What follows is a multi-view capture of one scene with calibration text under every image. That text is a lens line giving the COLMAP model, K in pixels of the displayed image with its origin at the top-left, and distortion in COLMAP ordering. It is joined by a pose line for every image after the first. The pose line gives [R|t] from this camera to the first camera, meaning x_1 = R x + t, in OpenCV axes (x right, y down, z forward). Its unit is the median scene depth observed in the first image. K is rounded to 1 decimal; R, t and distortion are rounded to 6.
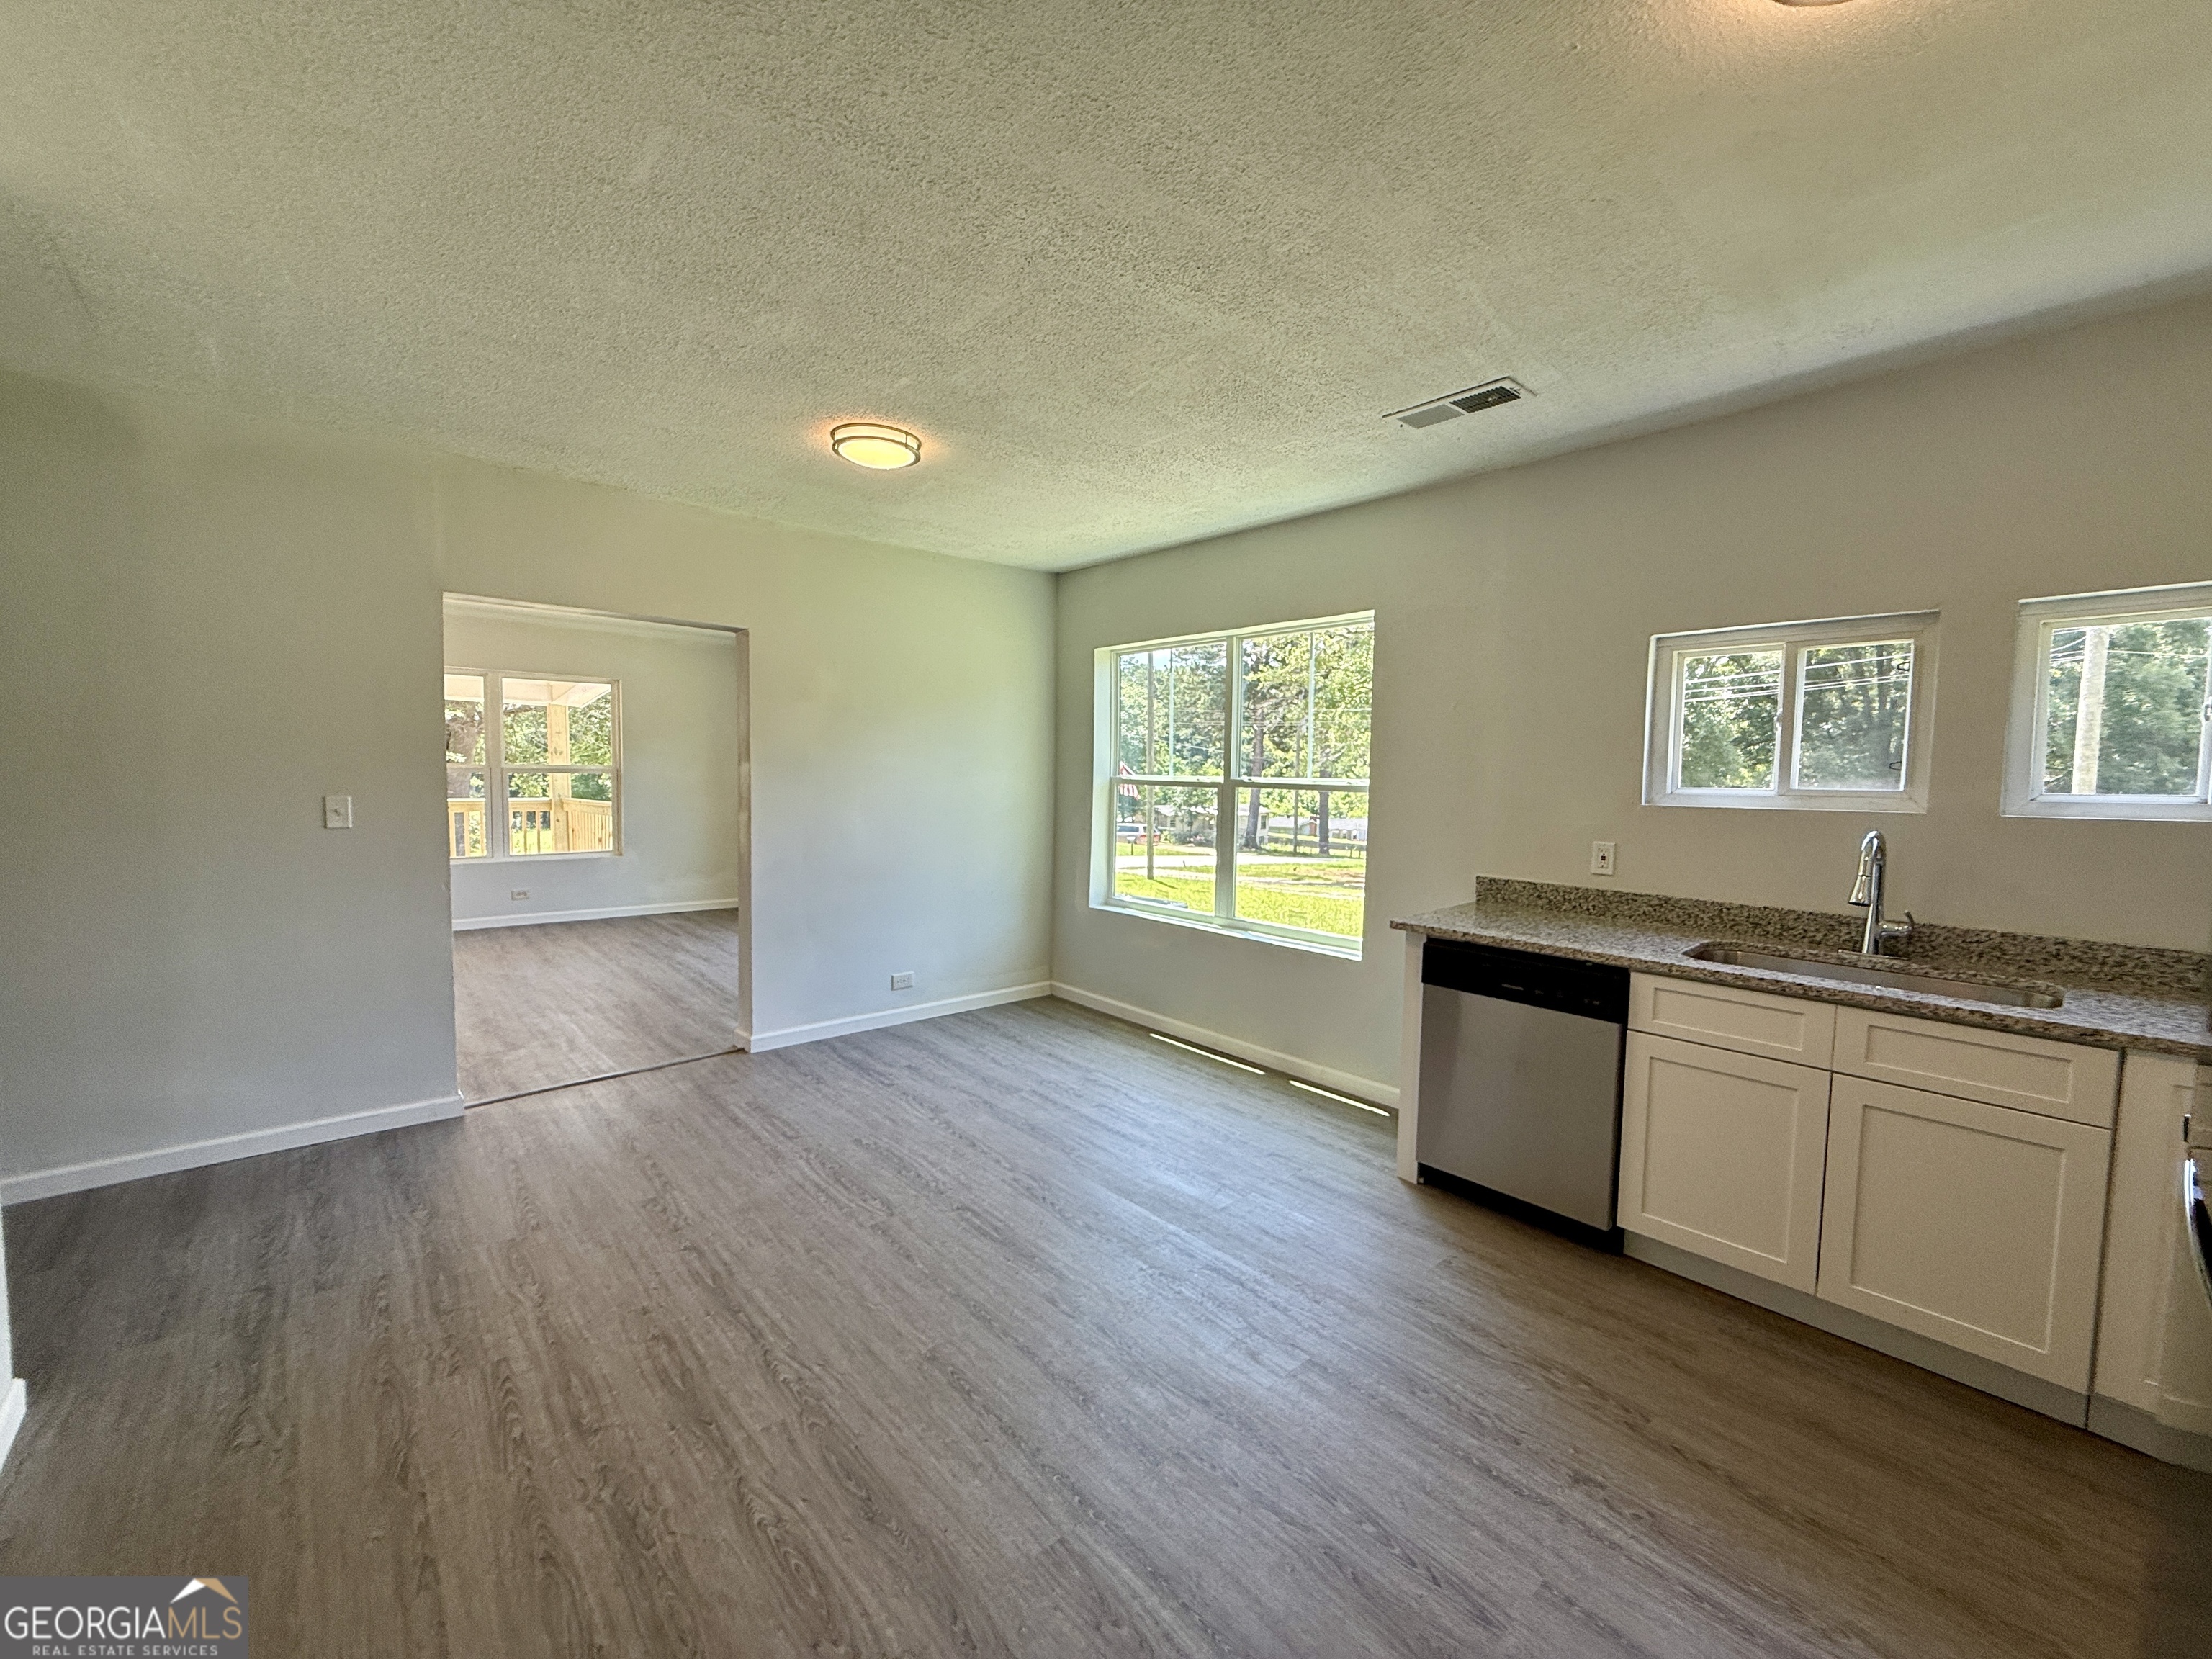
lens RADIAL K [[885.9, 0, 1098.9], [0, 885.9, 827.7], [0, 0, 1]] dist [0.002352, 0.001346]
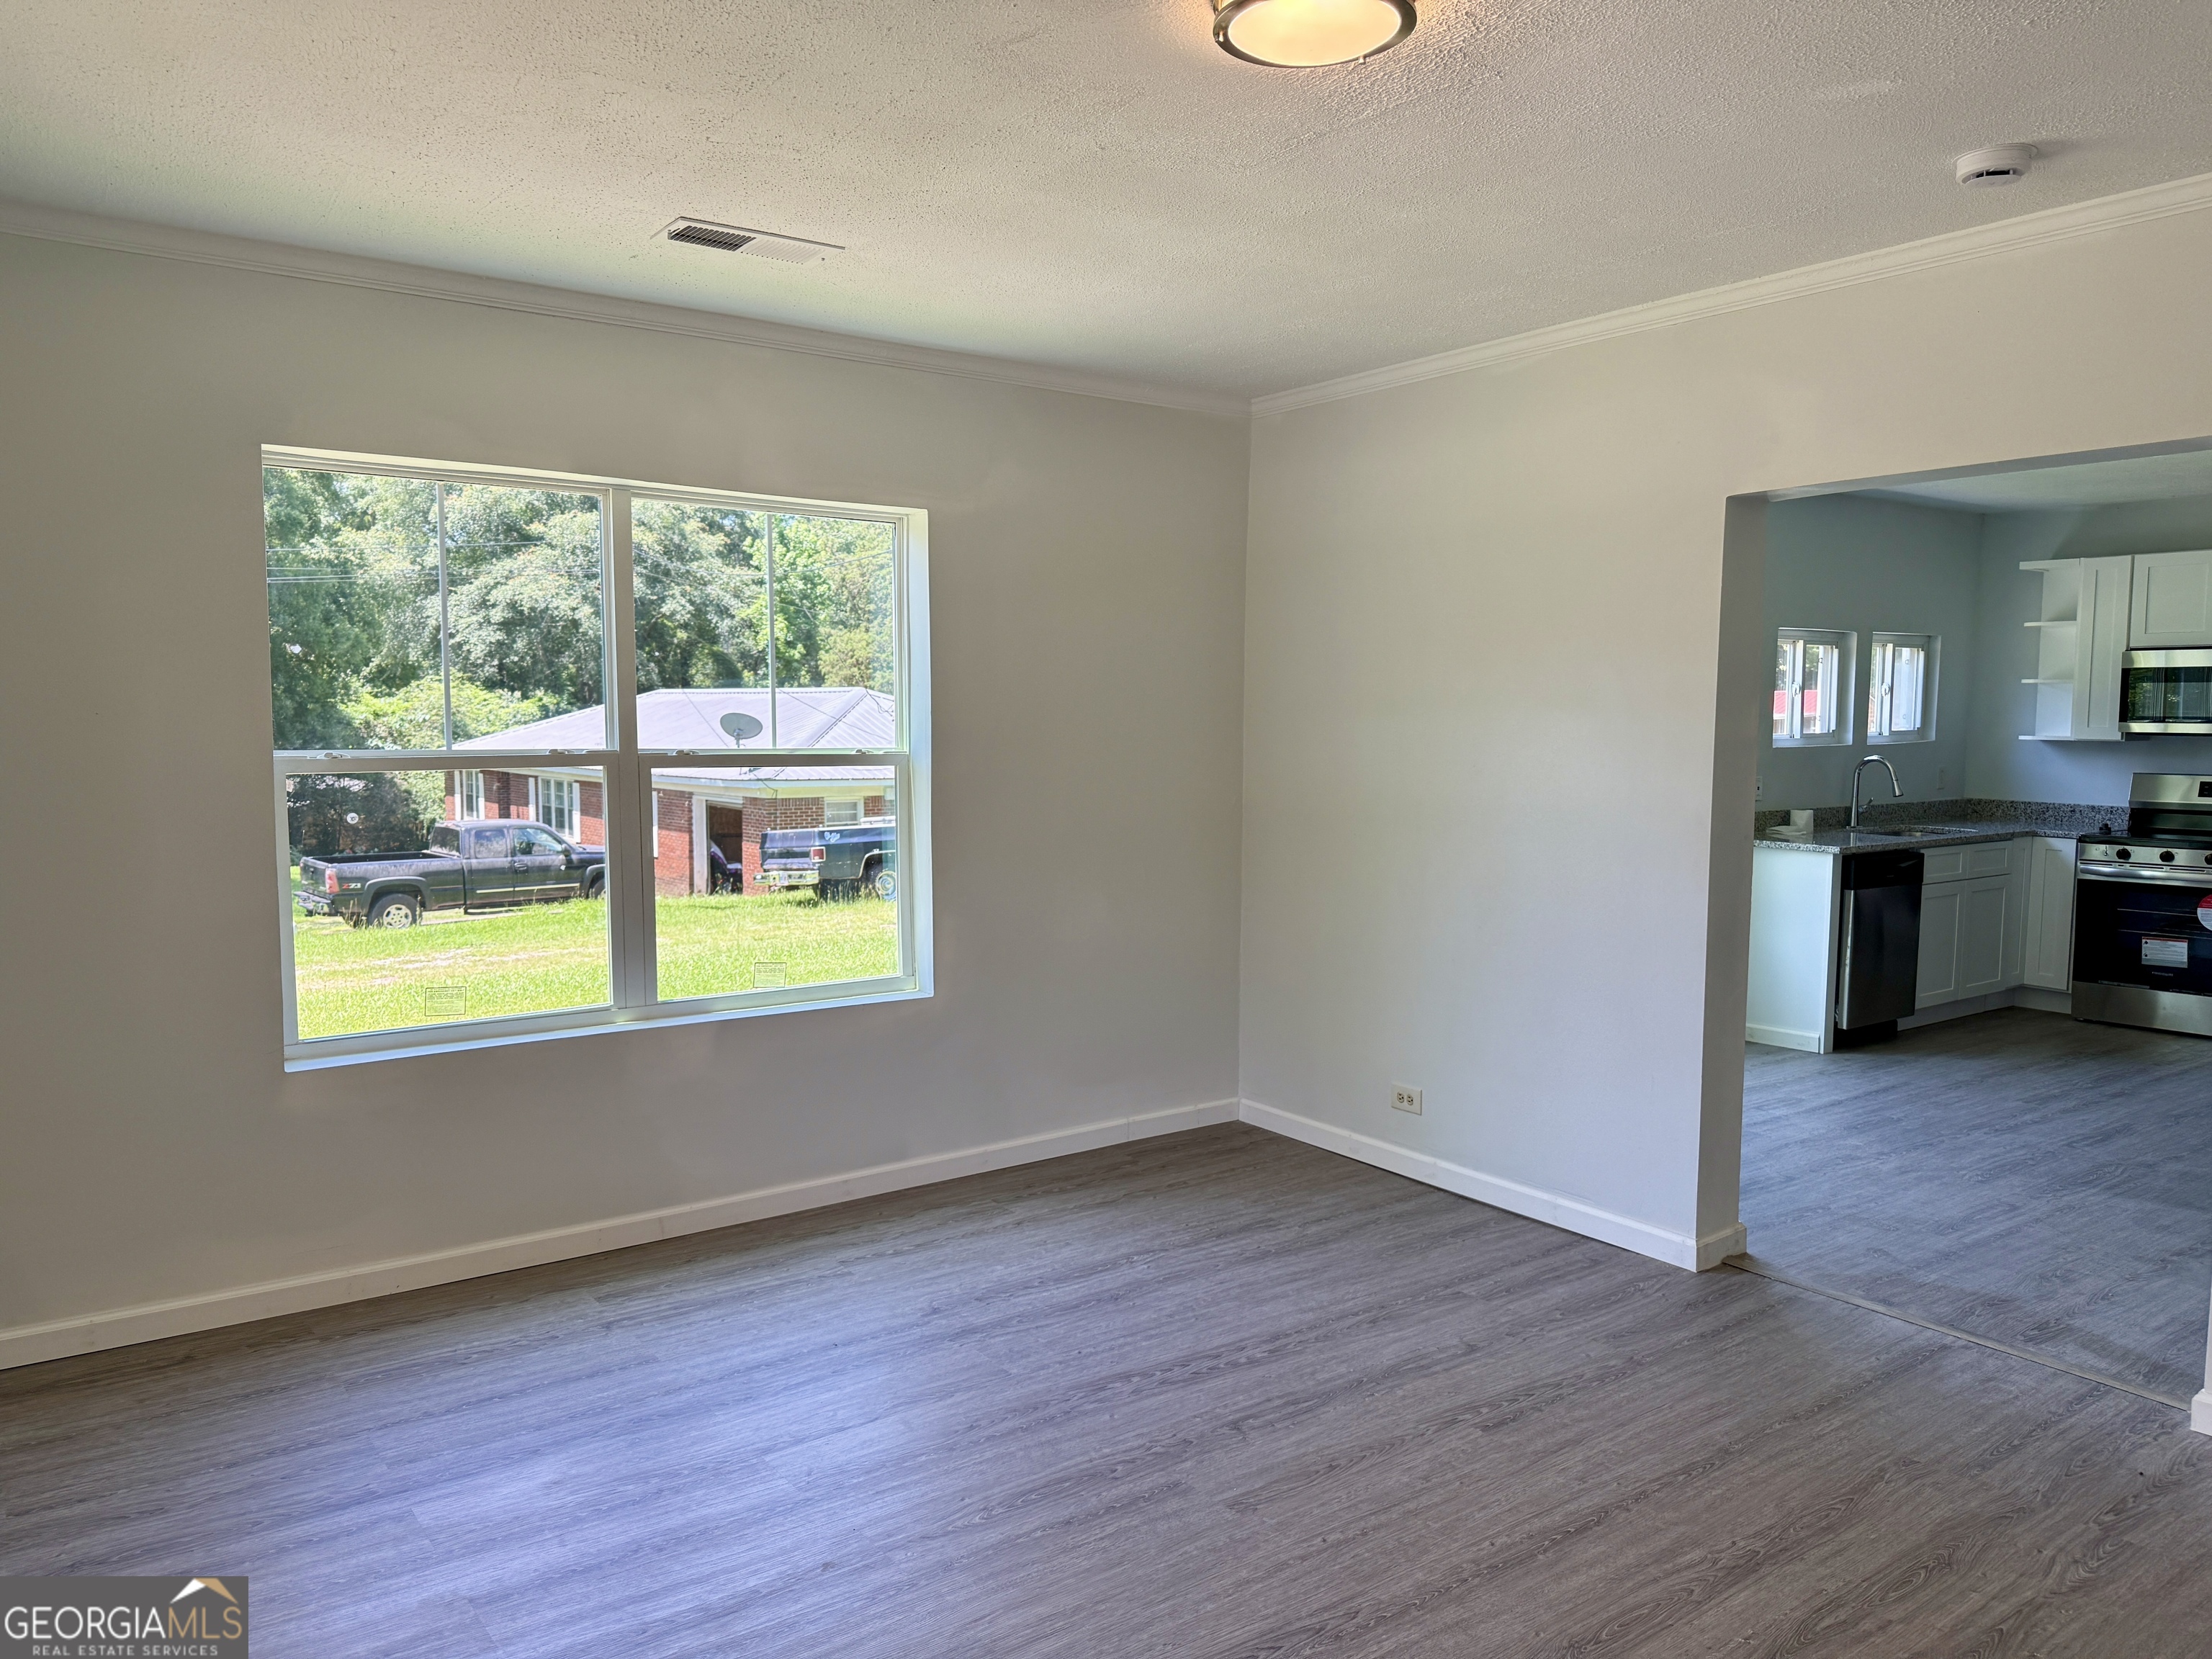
lens RADIAL K [[1558.5, 0, 1092.7], [0, 1558.5, 838.1], [0, 0, 1]] dist [0.056362, -0.071147]
pose [[0.096017, -0.094956, 0.990840, -1.934384], [0.067011, 0.993798, 0.088746, -0.173245], [-0.993122, 0.057876, 0.101784, 1.784930]]
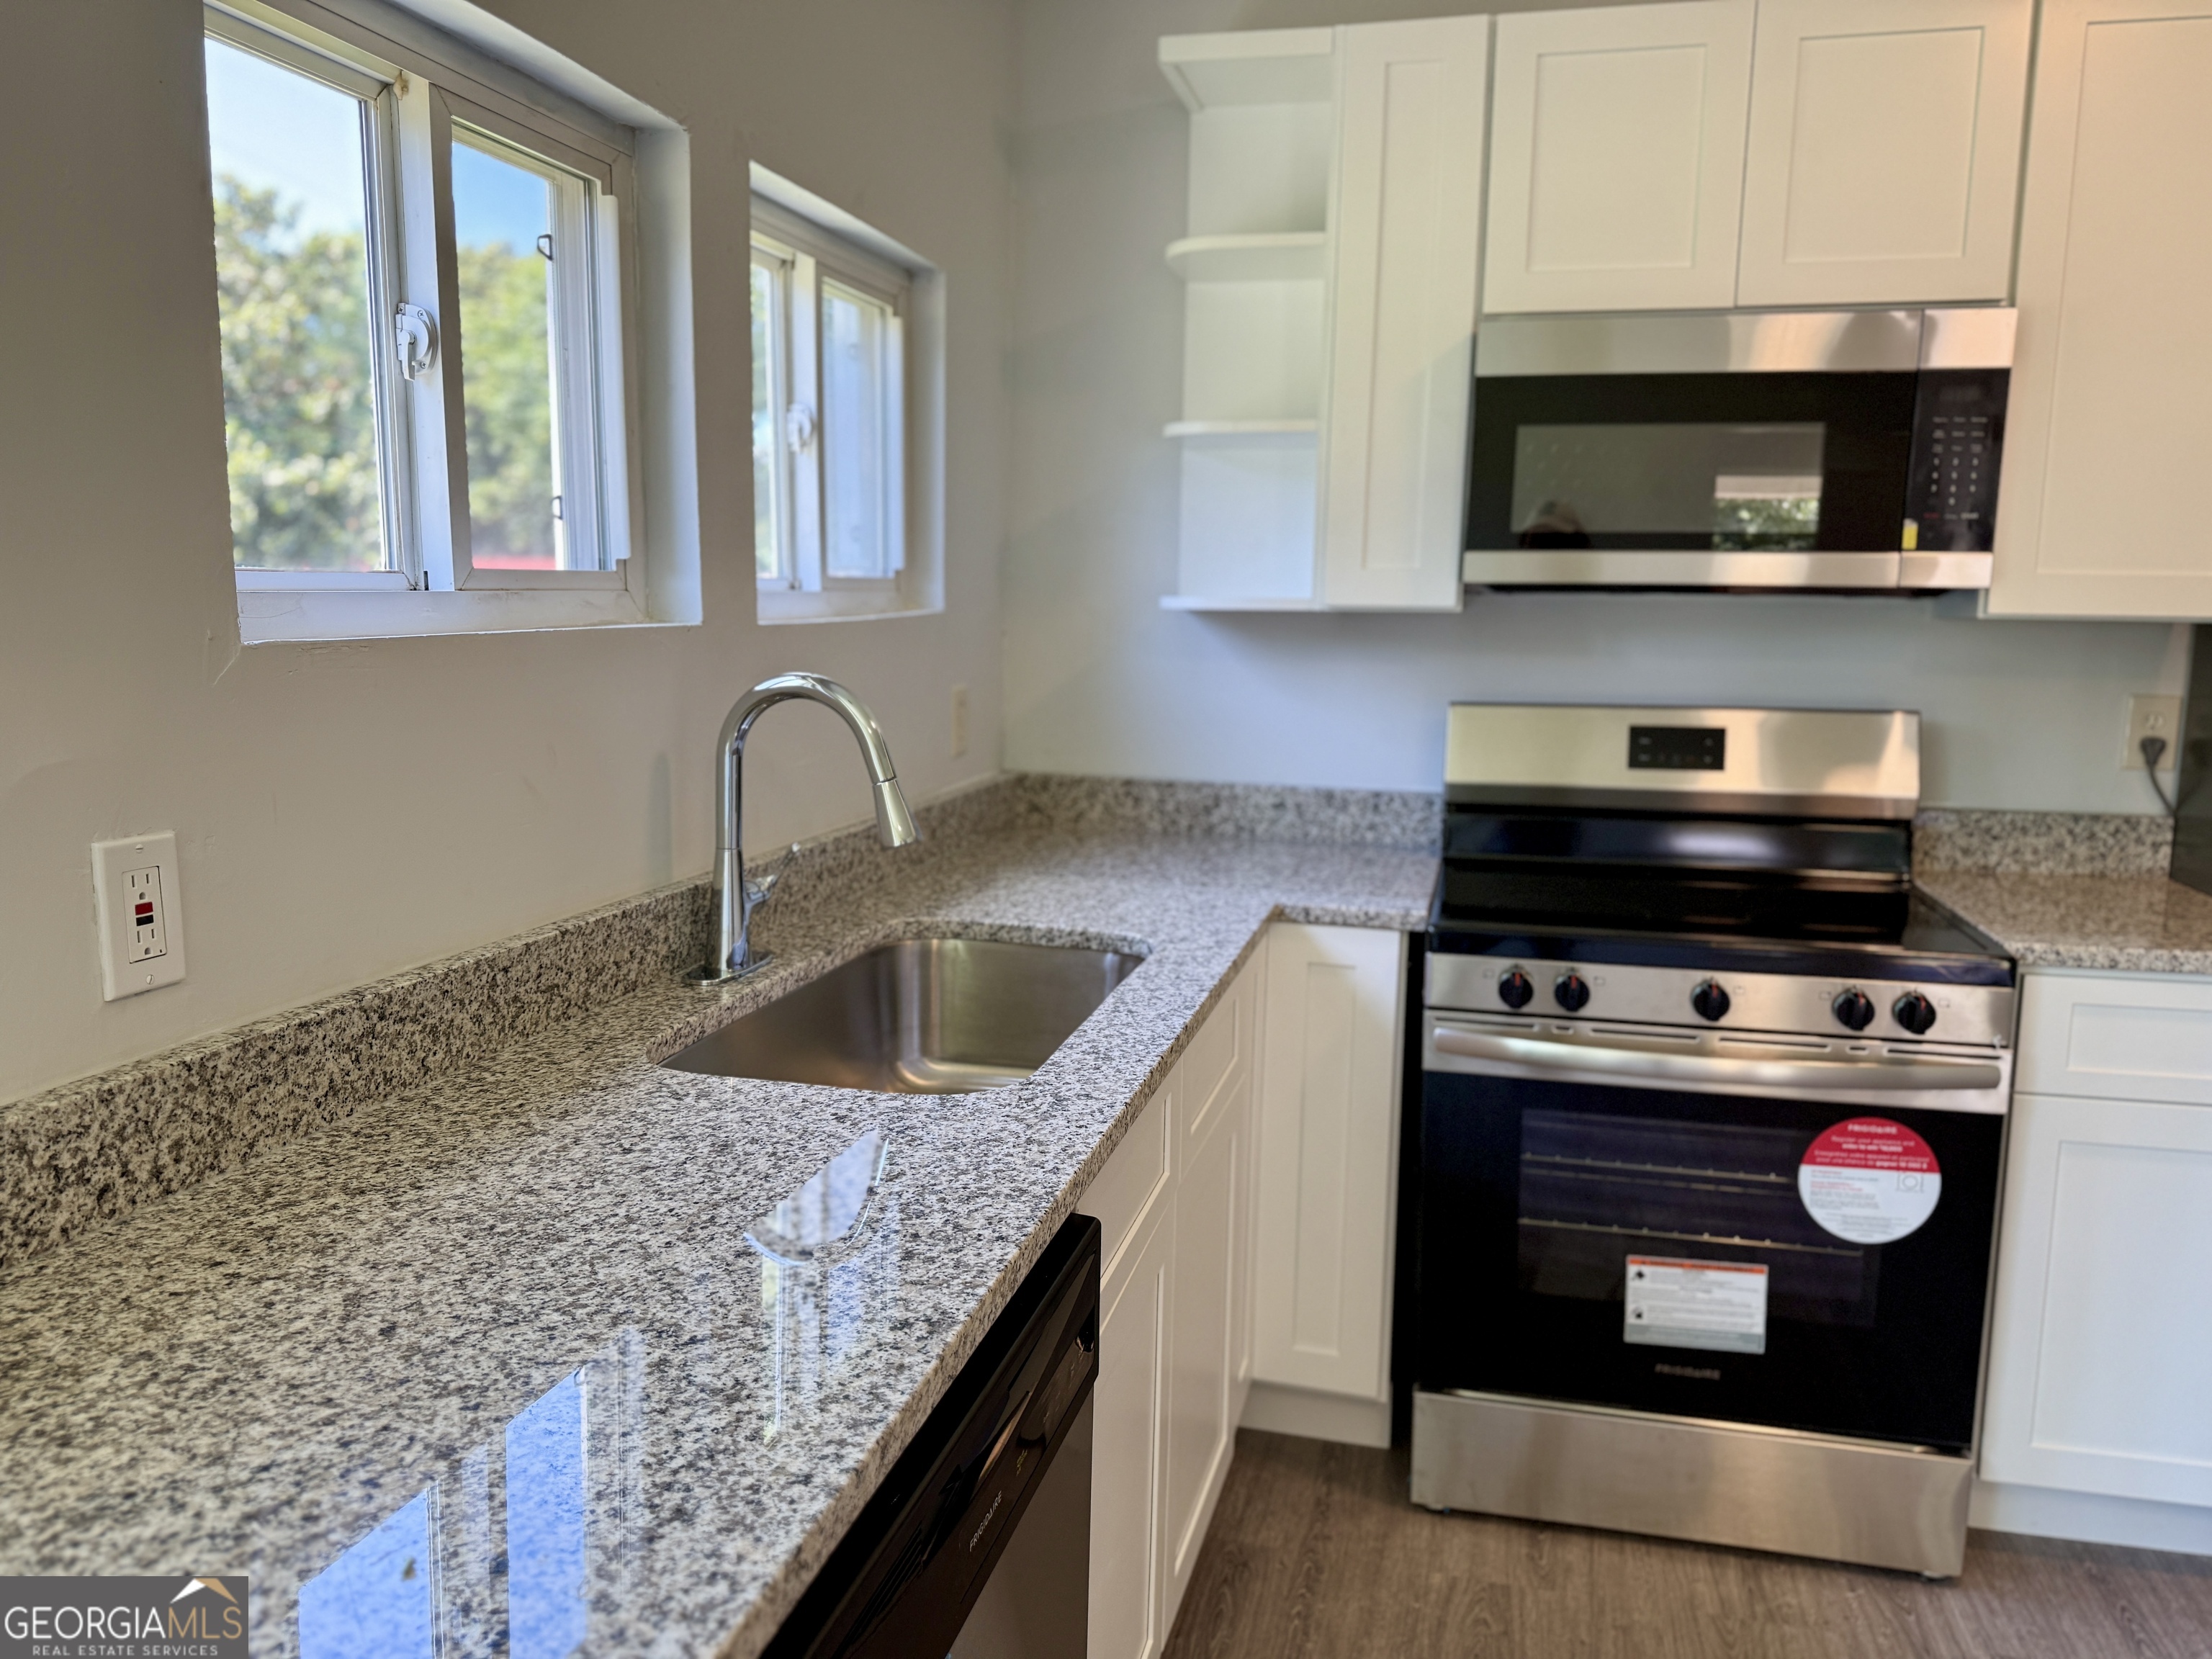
lens RADIAL K [[1558.5, 0, 1110.6], [0, 1558.5, 837.3], [0, 0, 1]] dist [0.056362, -0.071147]
pose [[-0.558805, -0.147052, 0.816157, 0.146413], [0.036198, 0.978890, 0.201157, -0.048997], [-0.828509, 0.141951, -0.541685, 1.016482]]
